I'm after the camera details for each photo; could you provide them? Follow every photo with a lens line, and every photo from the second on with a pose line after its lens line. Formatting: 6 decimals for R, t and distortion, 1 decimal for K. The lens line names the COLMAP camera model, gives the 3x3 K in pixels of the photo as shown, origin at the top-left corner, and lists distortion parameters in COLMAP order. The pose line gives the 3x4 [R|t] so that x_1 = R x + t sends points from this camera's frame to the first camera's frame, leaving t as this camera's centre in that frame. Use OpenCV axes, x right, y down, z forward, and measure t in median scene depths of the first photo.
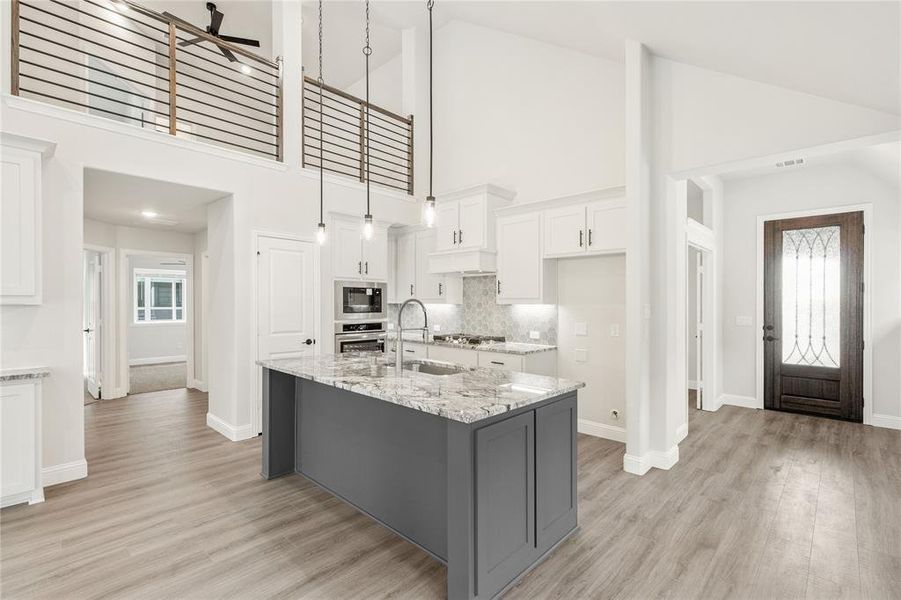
lens RADIAL K [[409.8, 0, 451.8], [0, 409.8, 301.2], [0, 0, 1]] dist [-0.000439, 0.000228]
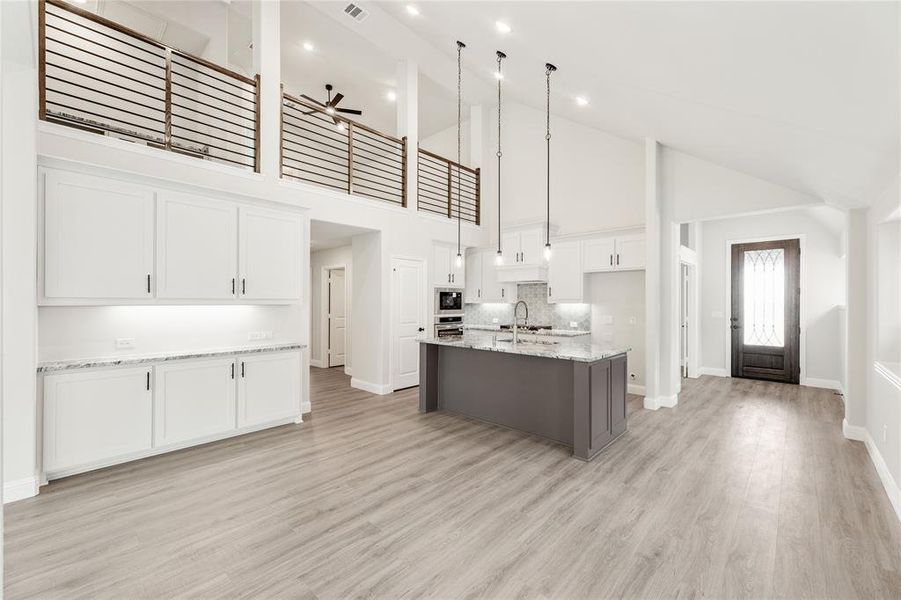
lens RADIAL K [[369.3, 0, 448.1], [0, 369.3, 301.6], [0, 0, 1]] dist [0.001097, -0.000459]
pose [[0.999994, -0.002551, 0.002394, -0.320764], [0.002545, 0.999994, 0.002249, -0.003637], [-0.002399, -0.002243, 0.999995, -0.401342]]
